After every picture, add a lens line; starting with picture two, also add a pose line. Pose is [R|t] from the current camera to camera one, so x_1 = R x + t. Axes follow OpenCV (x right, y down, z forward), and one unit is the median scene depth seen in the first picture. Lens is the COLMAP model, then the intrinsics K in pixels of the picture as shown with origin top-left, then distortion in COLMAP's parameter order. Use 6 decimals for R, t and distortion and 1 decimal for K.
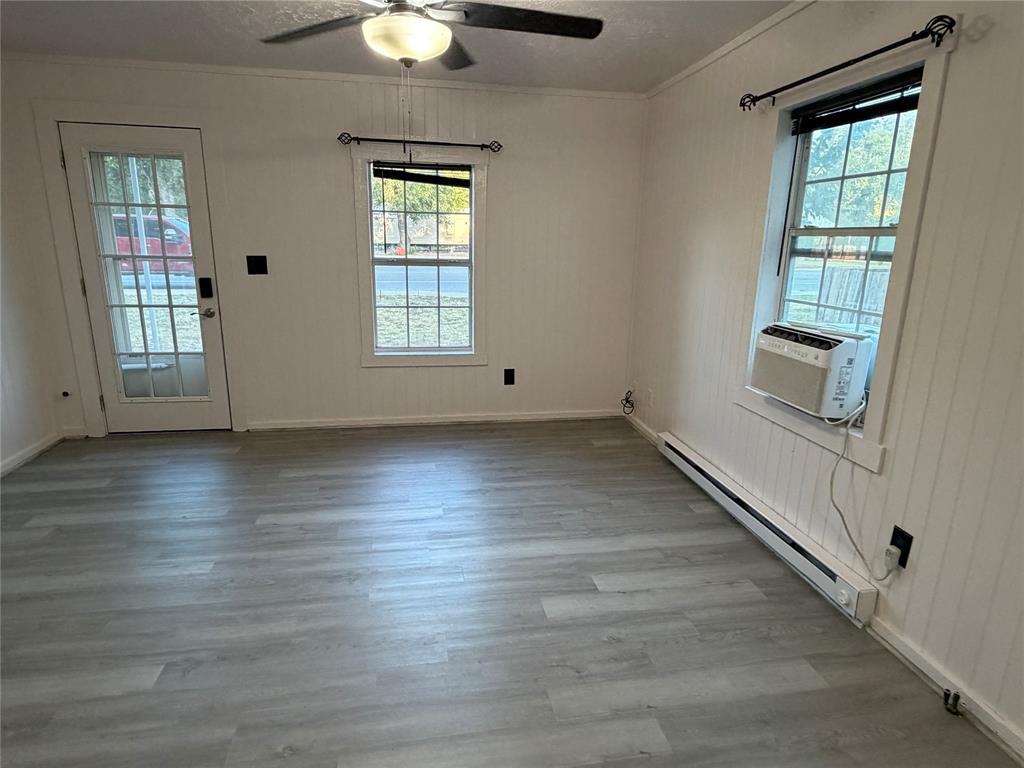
lens RADIAL K [[586.1, 0, 515.1], [0, 586.1, 381.4], [0, 0, 1]] dist [-0.005342, 0.000748]
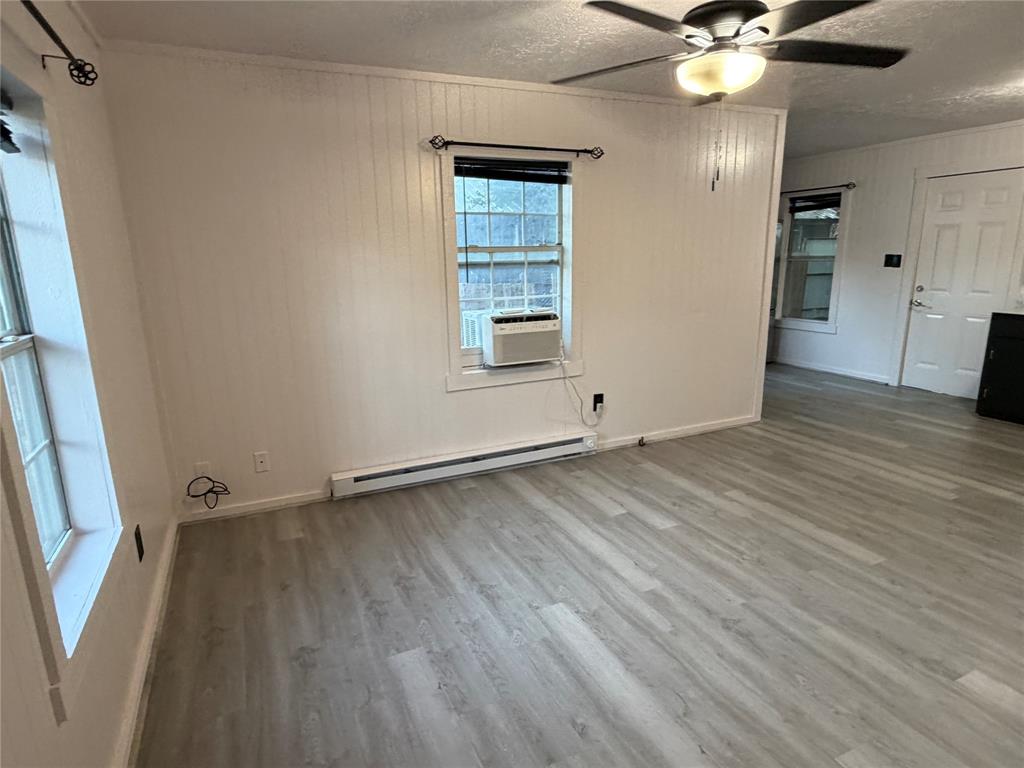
lens RADIAL K [[586.1, 0, 502.3], [0, 586.1, 388.9], [0, 0, 1]] dist [-0.005342, 0.000748]
pose [[-0.247834, -0.237242, 0.939305, -0.675290], [0.245179, 0.922632, 0.297721, -0.261262], [-0.937265, 0.304083, -0.170493, 0.960036]]
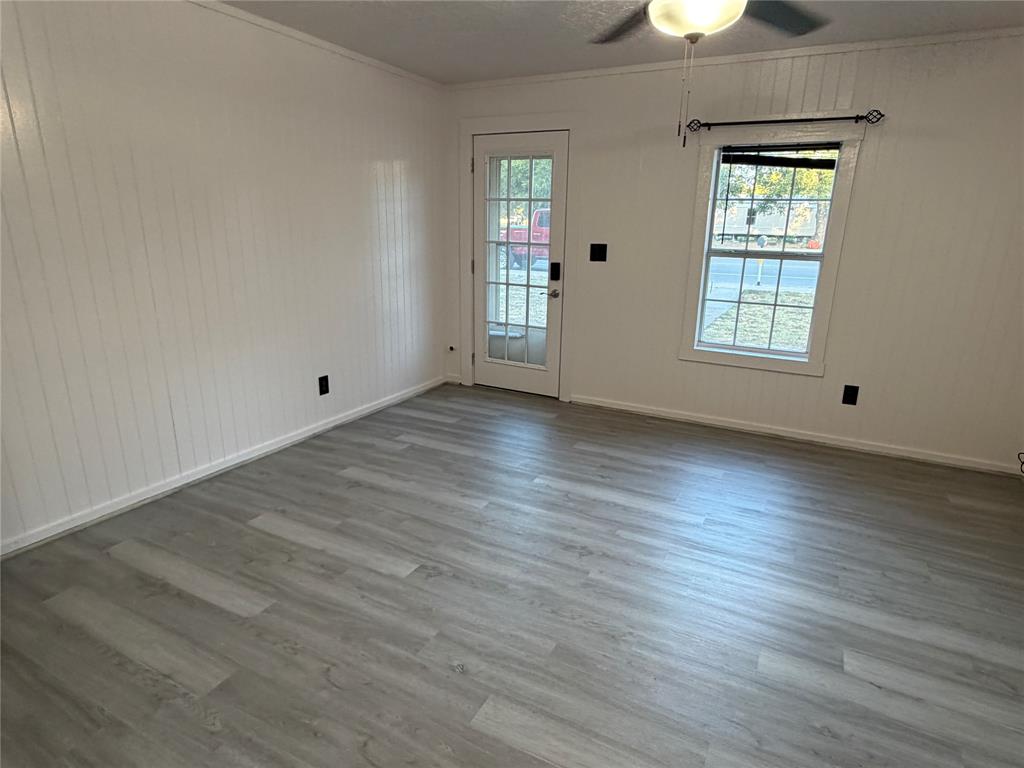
lens RADIAL K [[586.1, 0, 508.6], [0, 586.1, 385.6], [0, 0, 1]] dist [-0.005342, 0.000748]
pose [[0.783406, 0.162053, -0.600011, 0.135444], [-0.150030, 0.986168, 0.070460, -0.008674], [0.603130, 0.034821, 0.796883, 0.050922]]
